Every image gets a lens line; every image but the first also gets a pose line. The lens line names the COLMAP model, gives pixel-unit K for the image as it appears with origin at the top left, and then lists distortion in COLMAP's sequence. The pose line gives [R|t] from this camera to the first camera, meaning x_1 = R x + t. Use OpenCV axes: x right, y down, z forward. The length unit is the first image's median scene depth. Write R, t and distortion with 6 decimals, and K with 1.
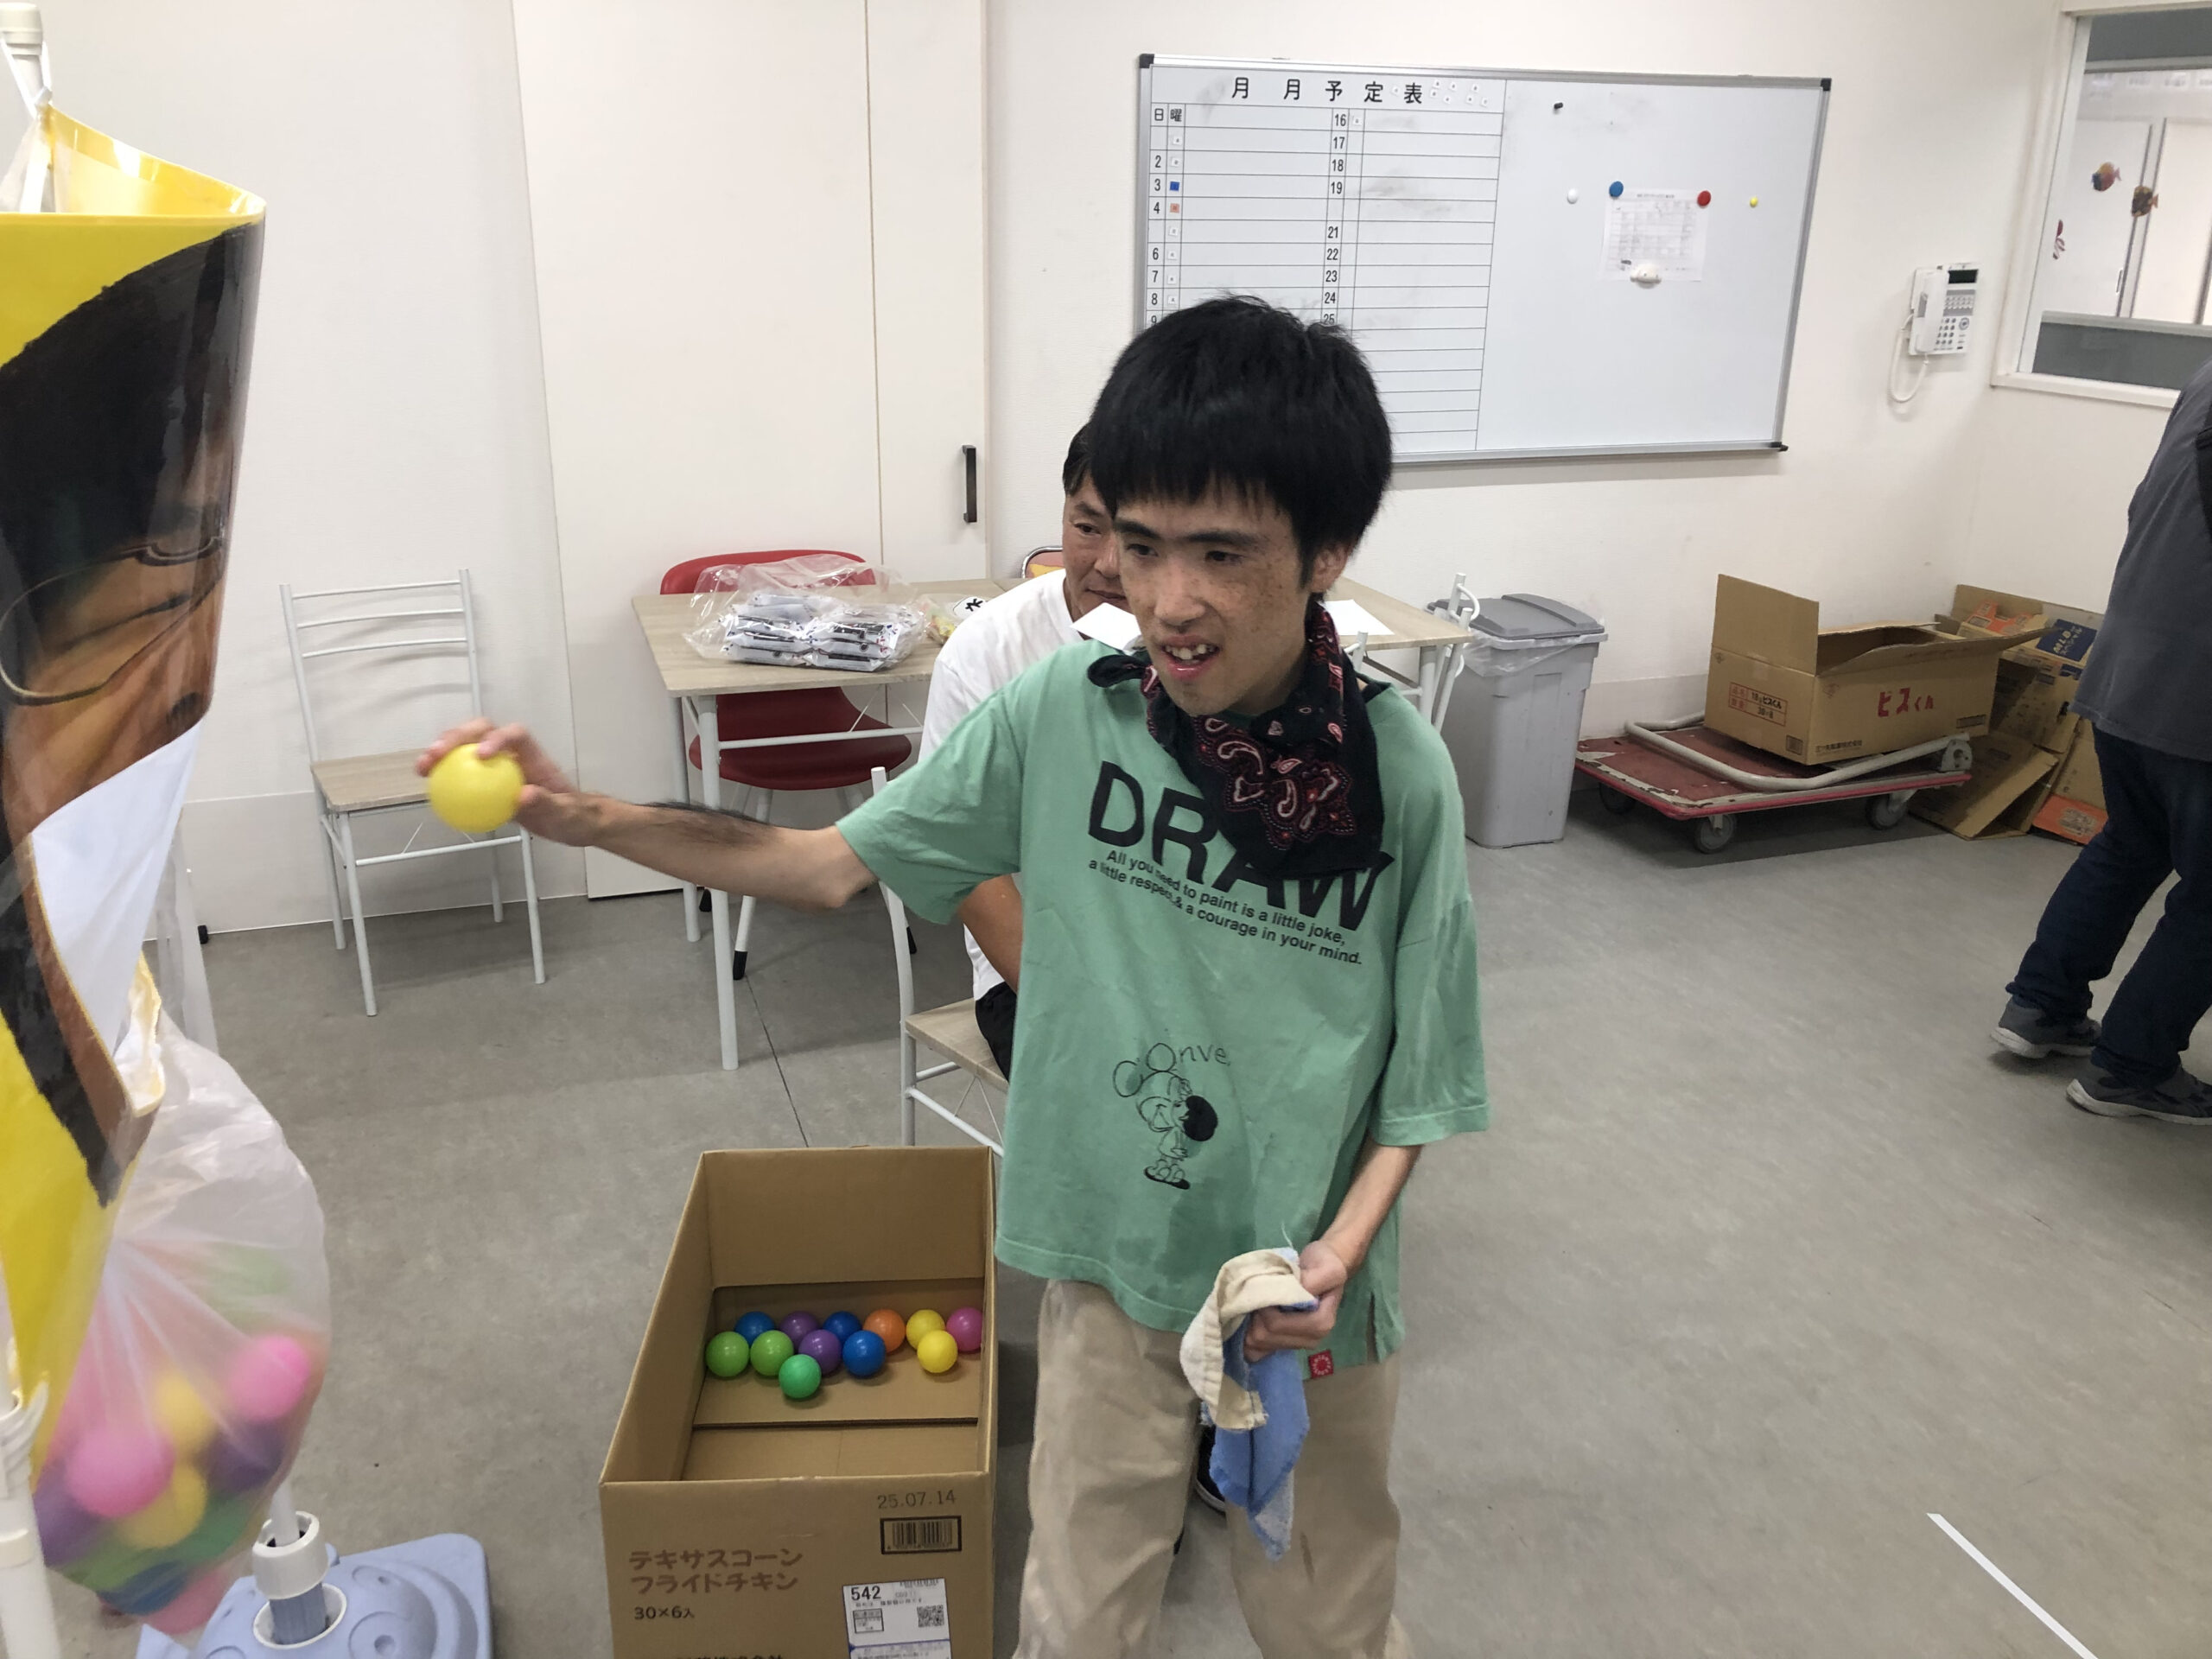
lens RADIAL K [[1800.1, 0, 1114.5], [0, 1800.1, 812.1], [0, 0, 1]] dist [-0.008276, 0.016004]
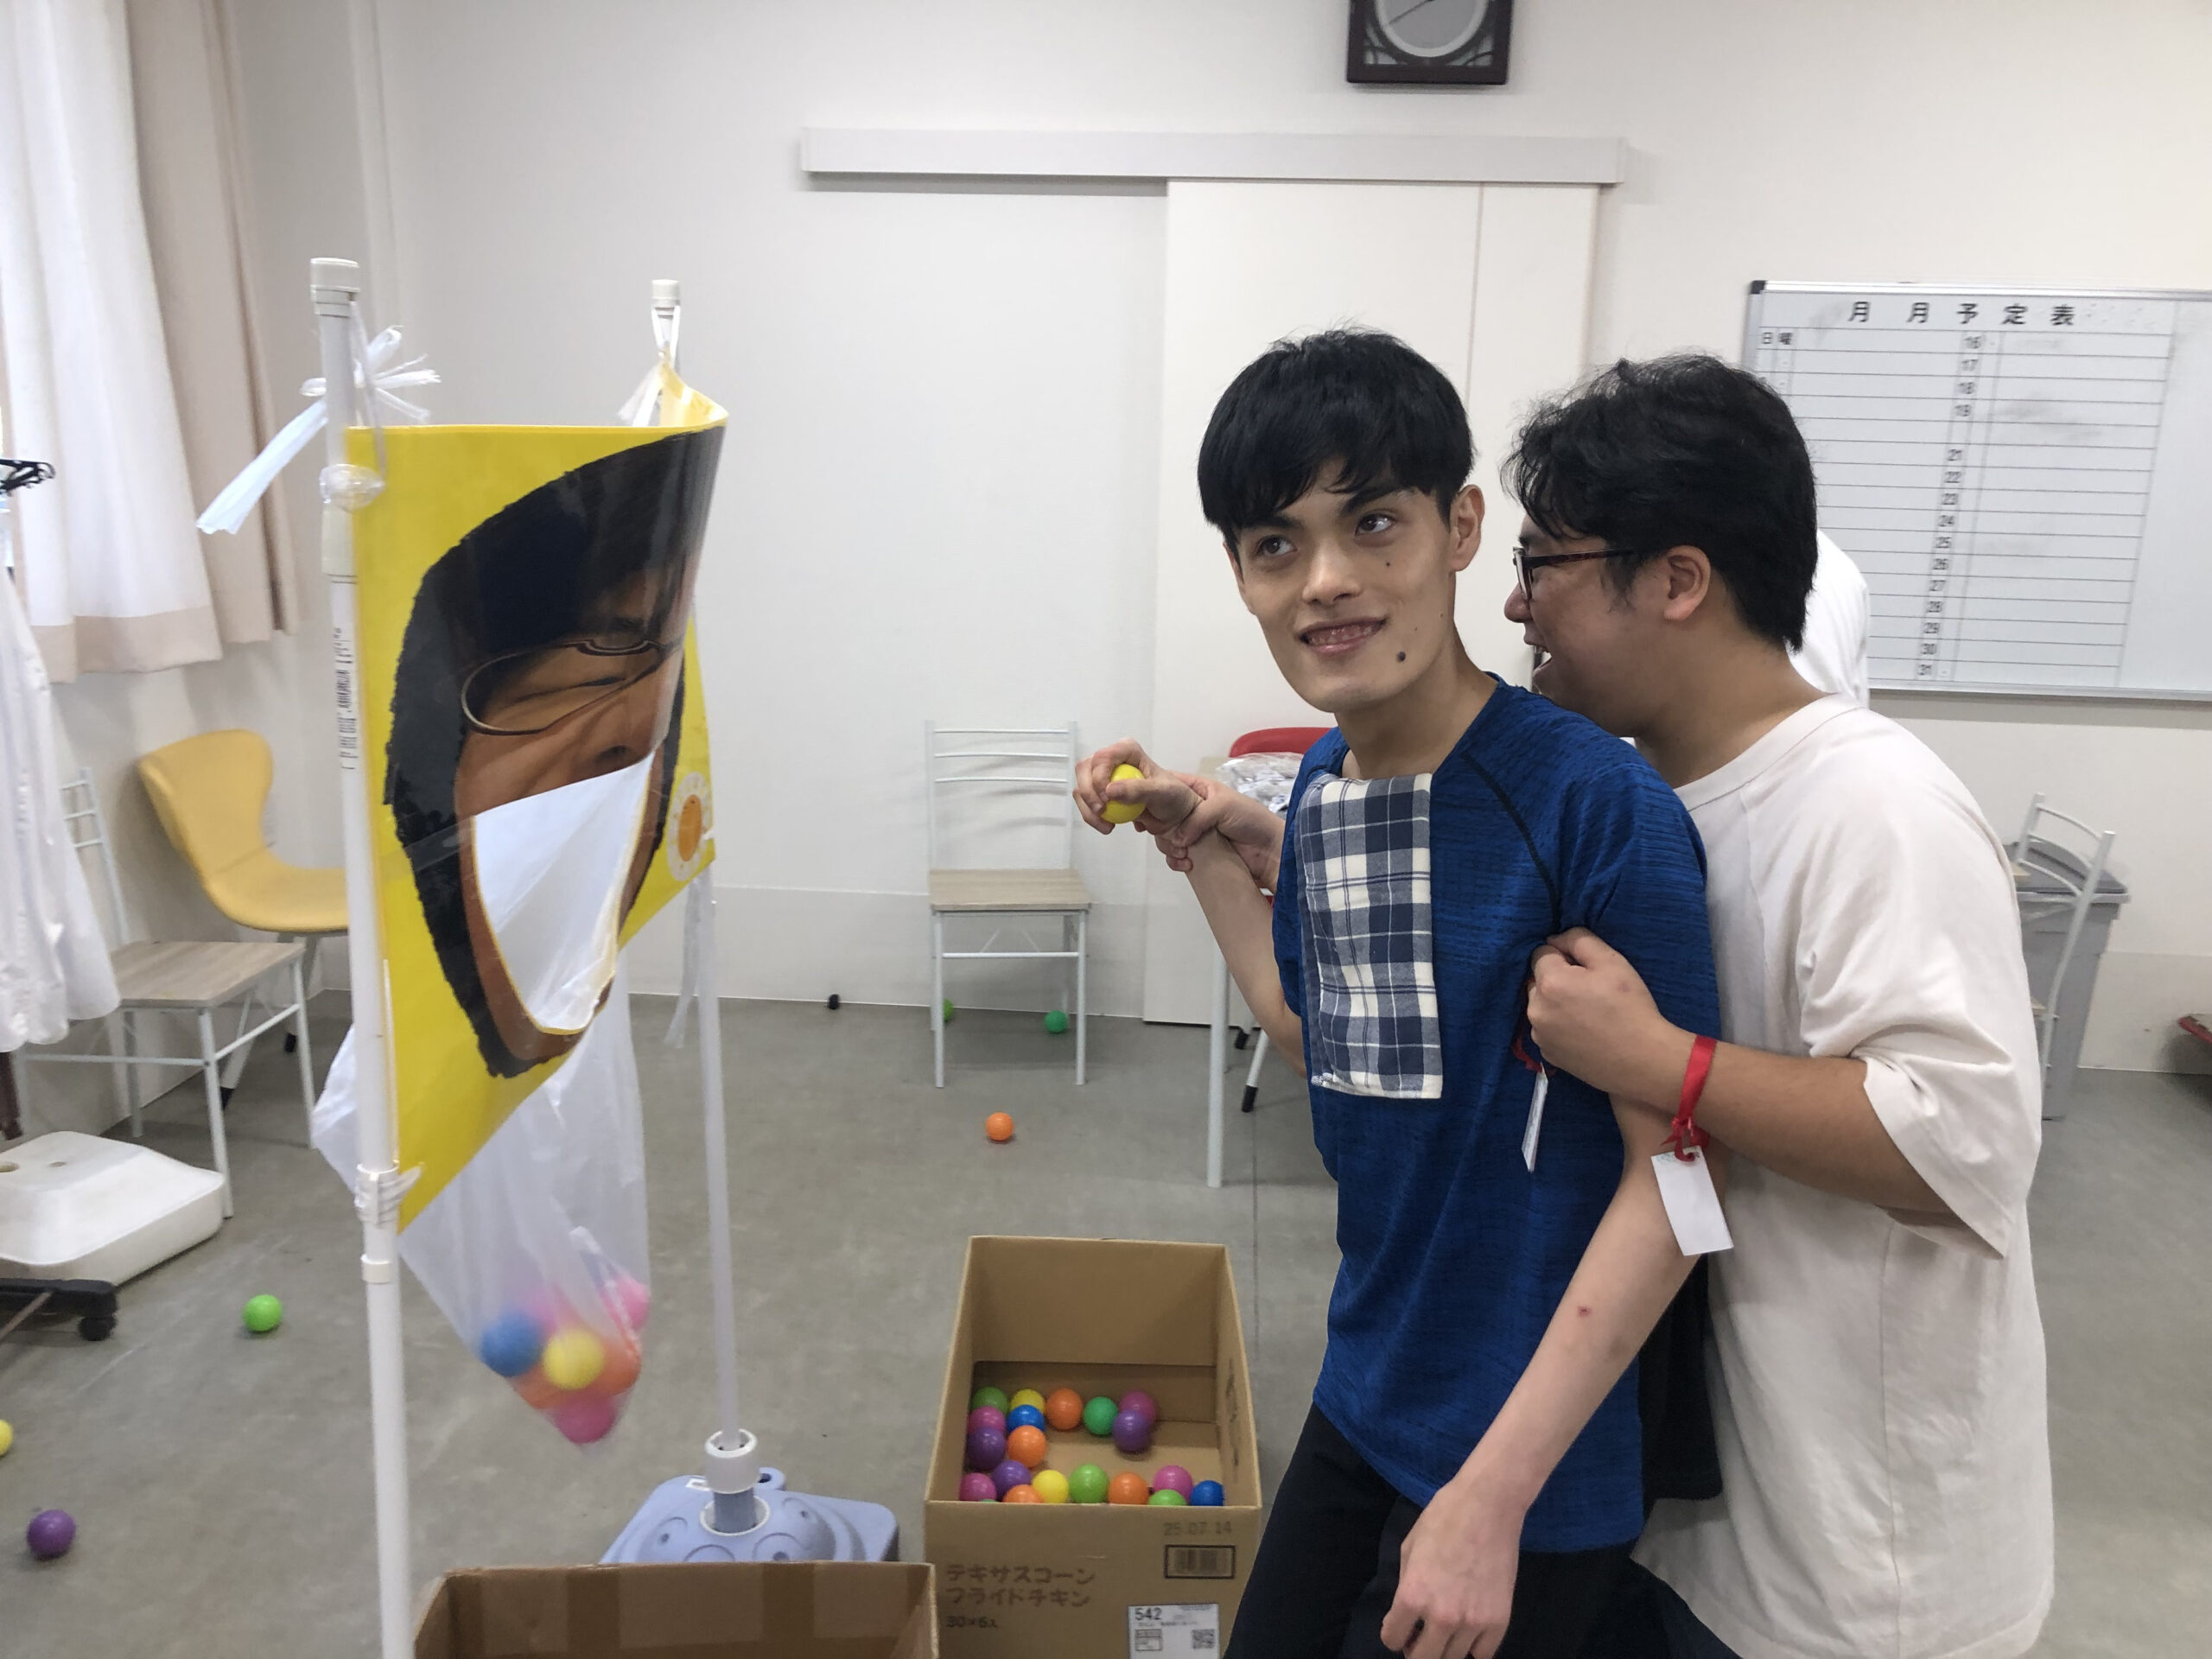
lens RADIAL K [[1800.1, 0, 1093.2], [0, 1800.1, 837.6], [0, 0, 1]] dist [-0.008276, 0.016004]
pose [[0.912649, 0.107353, -0.394395, 0.108802], [-0.143984, 0.987482, -0.064397, 0.011890], [0.382545, 0.115558, 0.916682, -0.046501]]
